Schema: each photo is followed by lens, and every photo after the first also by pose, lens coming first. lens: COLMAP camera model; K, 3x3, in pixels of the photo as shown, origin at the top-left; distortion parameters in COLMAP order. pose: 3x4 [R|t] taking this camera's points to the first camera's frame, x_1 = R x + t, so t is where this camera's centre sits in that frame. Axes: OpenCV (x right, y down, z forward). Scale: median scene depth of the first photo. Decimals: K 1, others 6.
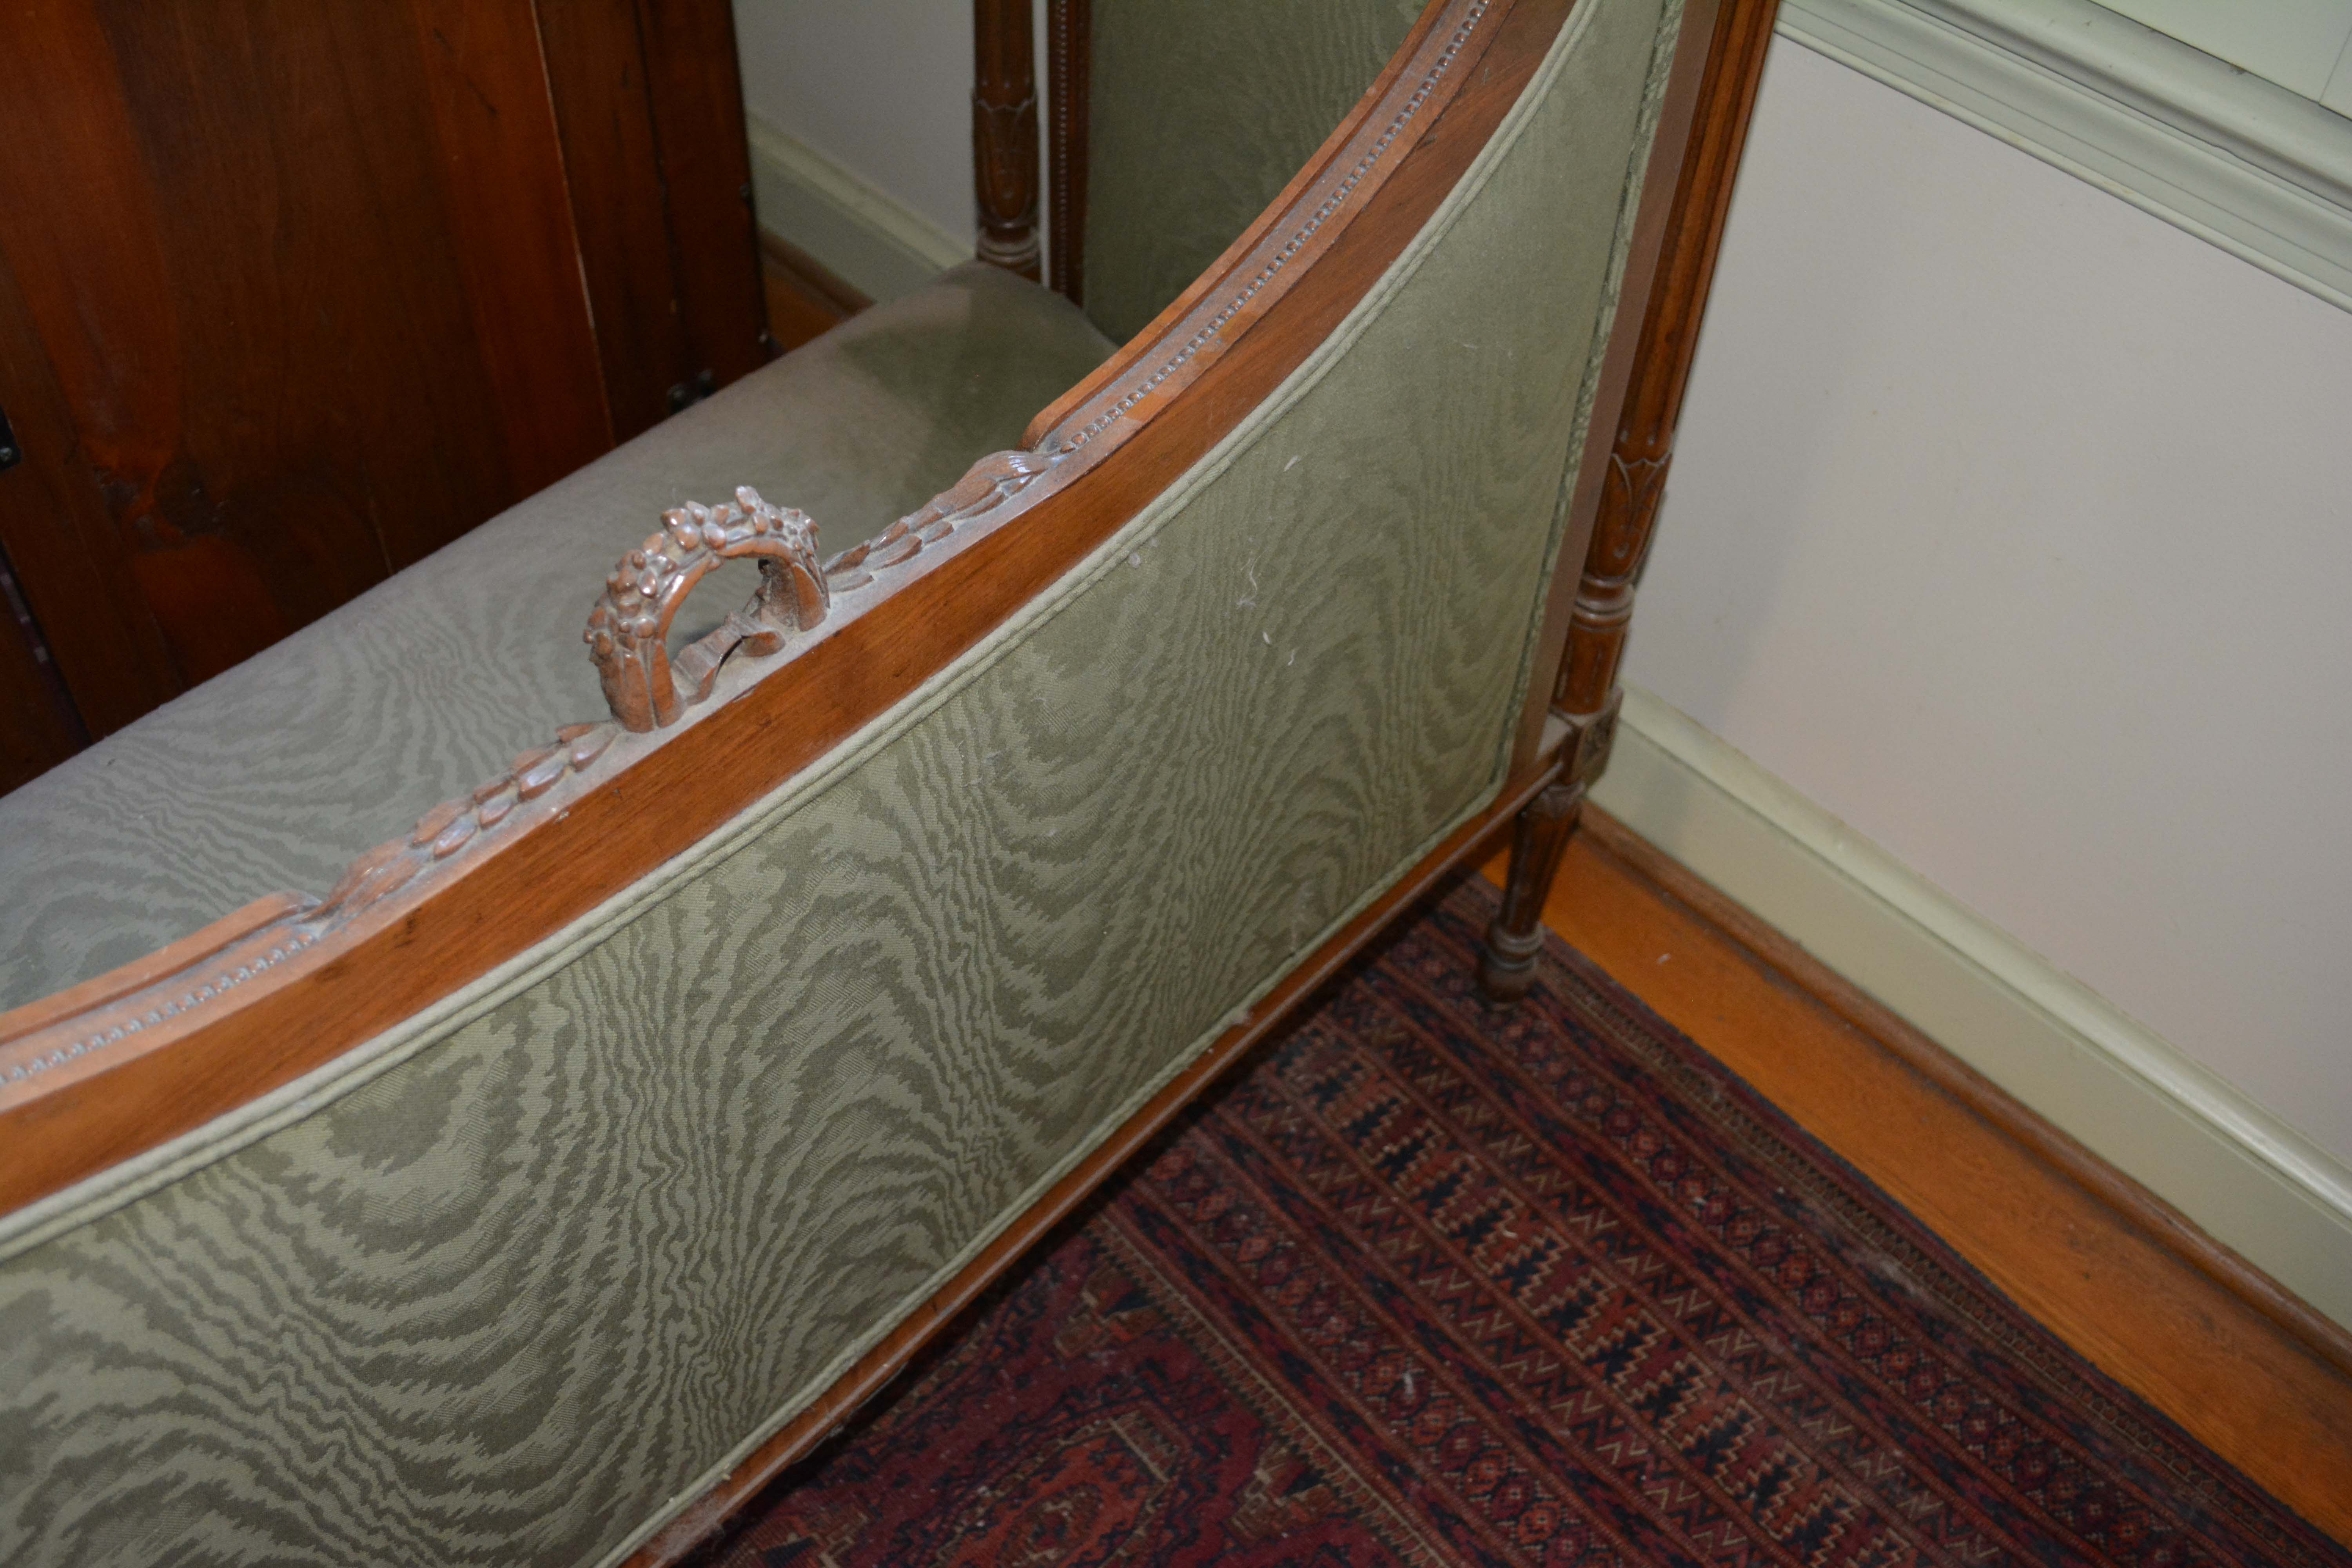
lens RADIAL K [[2132.9, 0, 1176.0], [0, 2132.9, 784.0], [0, 0, 1]] dist [-0.046623, 0.021846]
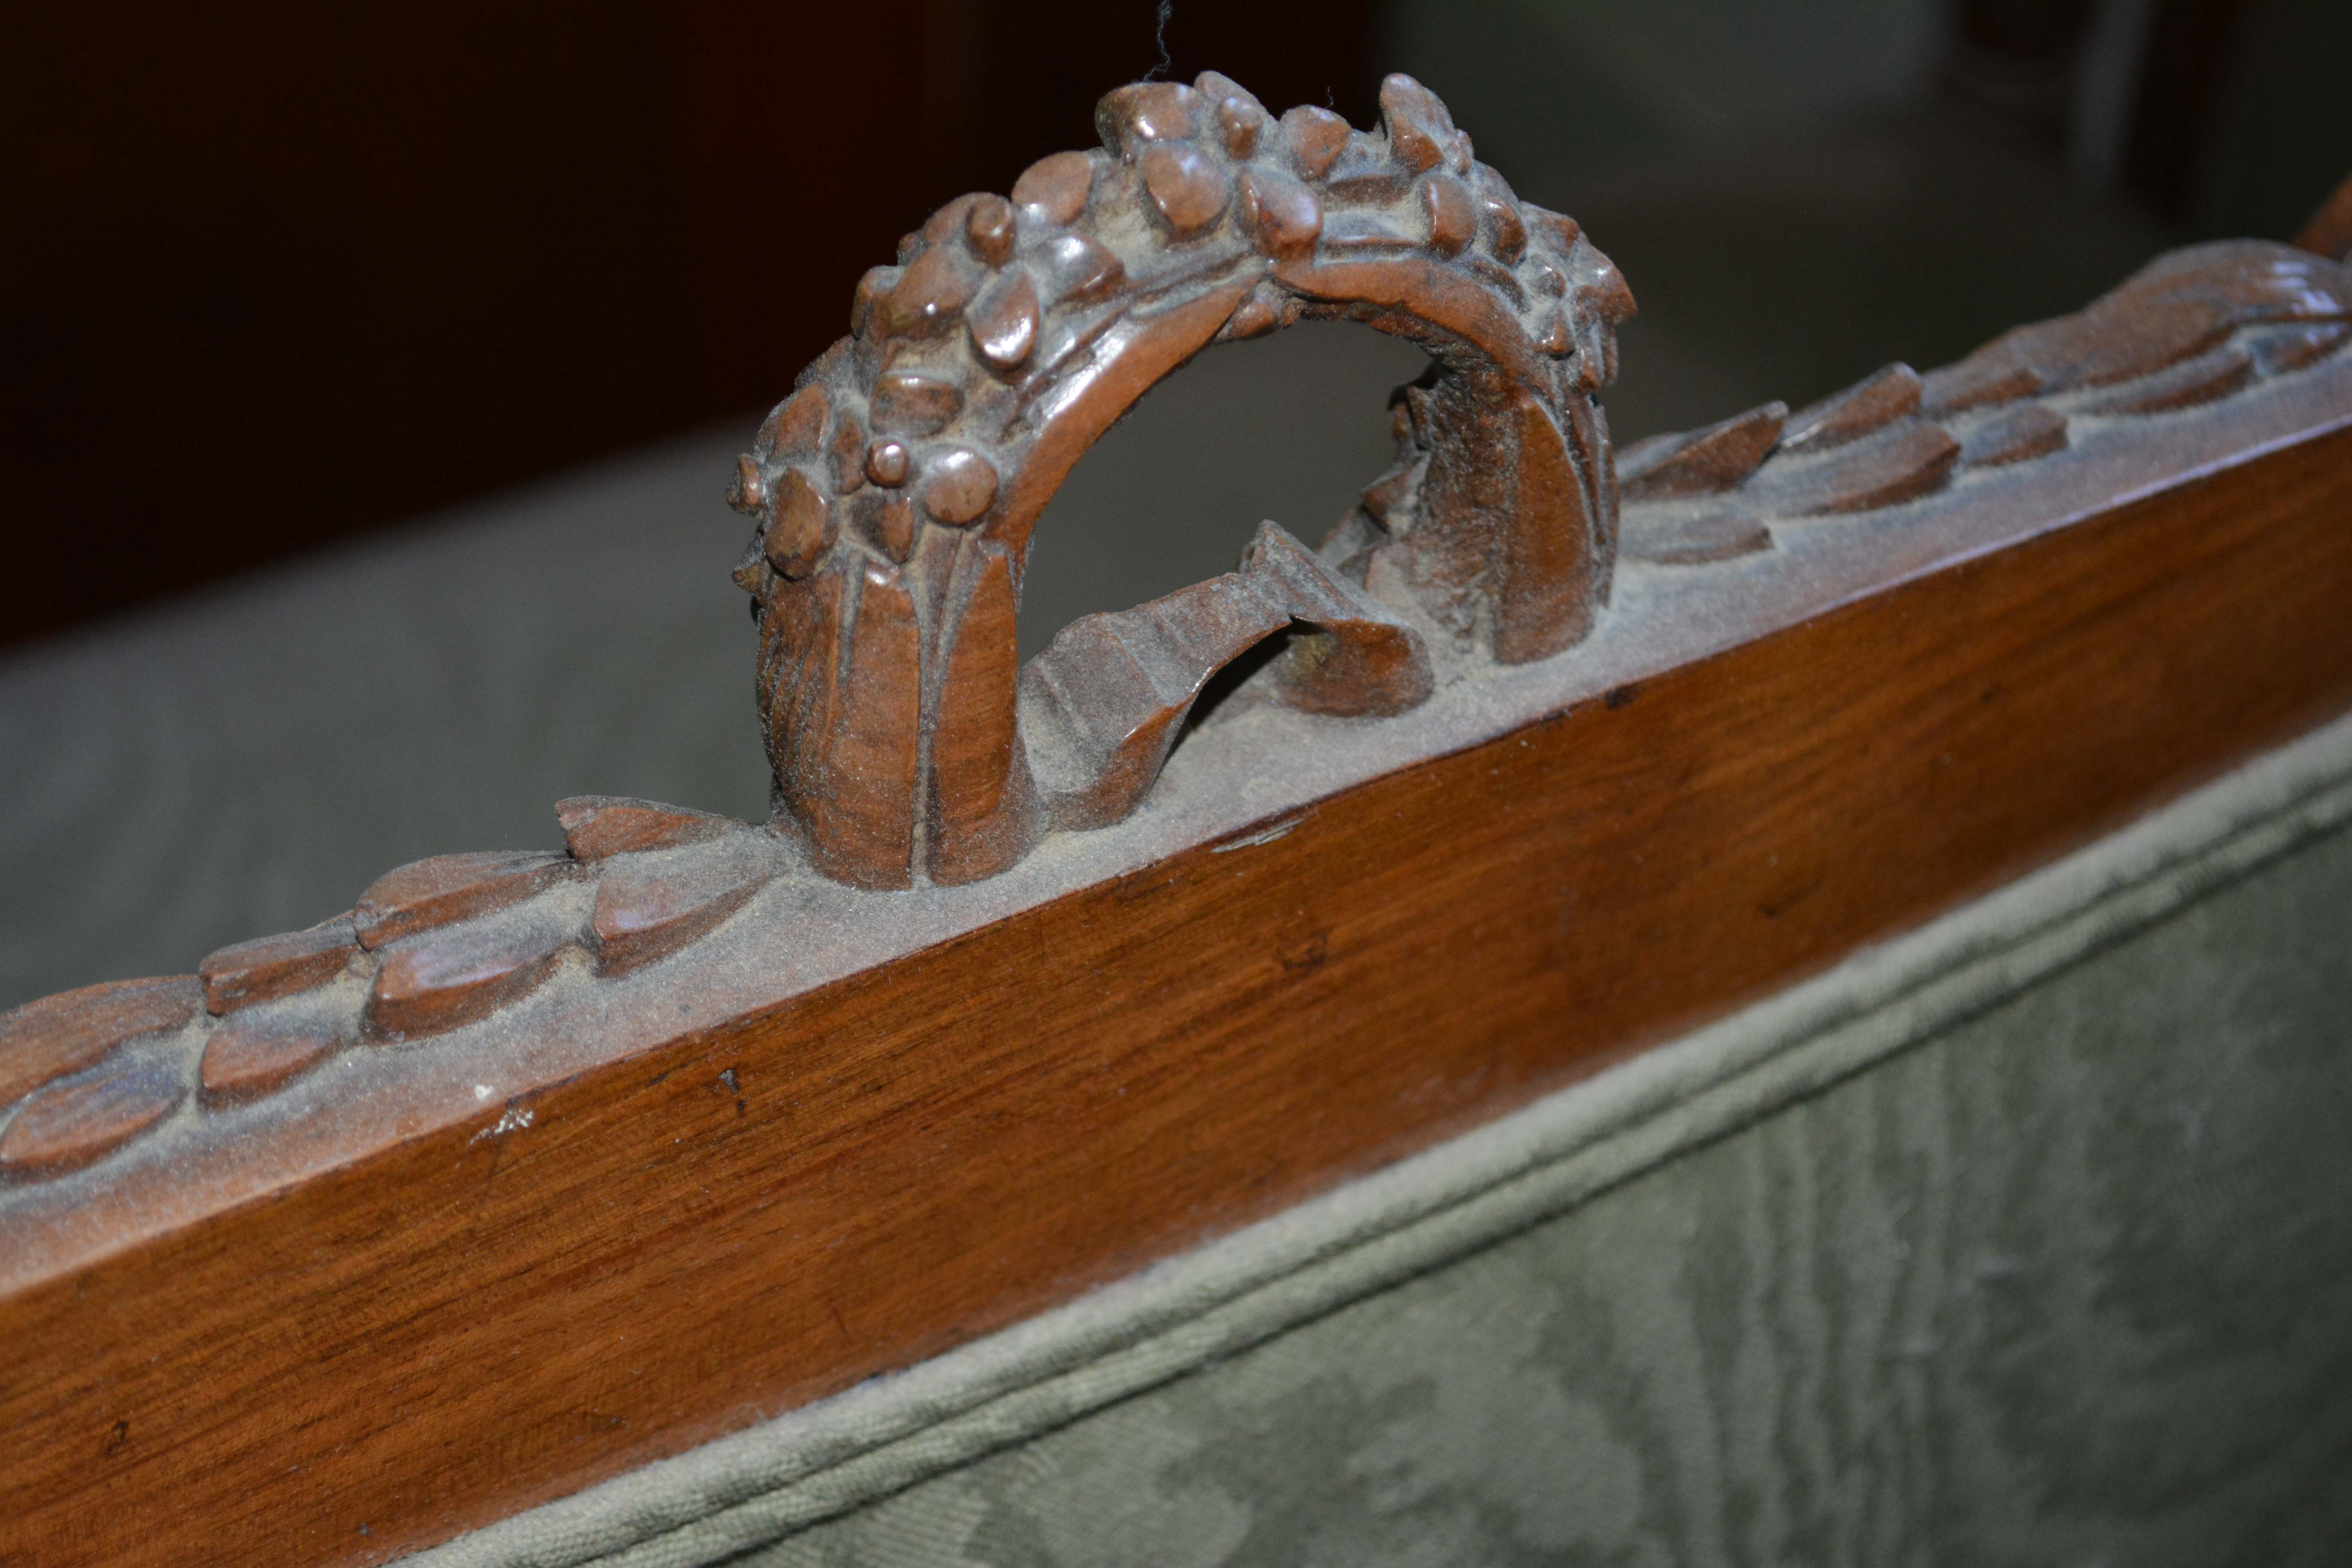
lens RADIAL K [[4202.3, 0, 1176.0], [0, 4202.3, 784.0], [0, 0, 1]] dist [0.004098, -0.005856]
pose [[0.964551, 0.175443, -0.197130, -0.104037], [-0.203741, 0.969846, -0.133745, 0.024892], [0.167721, 0.169167, 0.971212, 0.457866]]
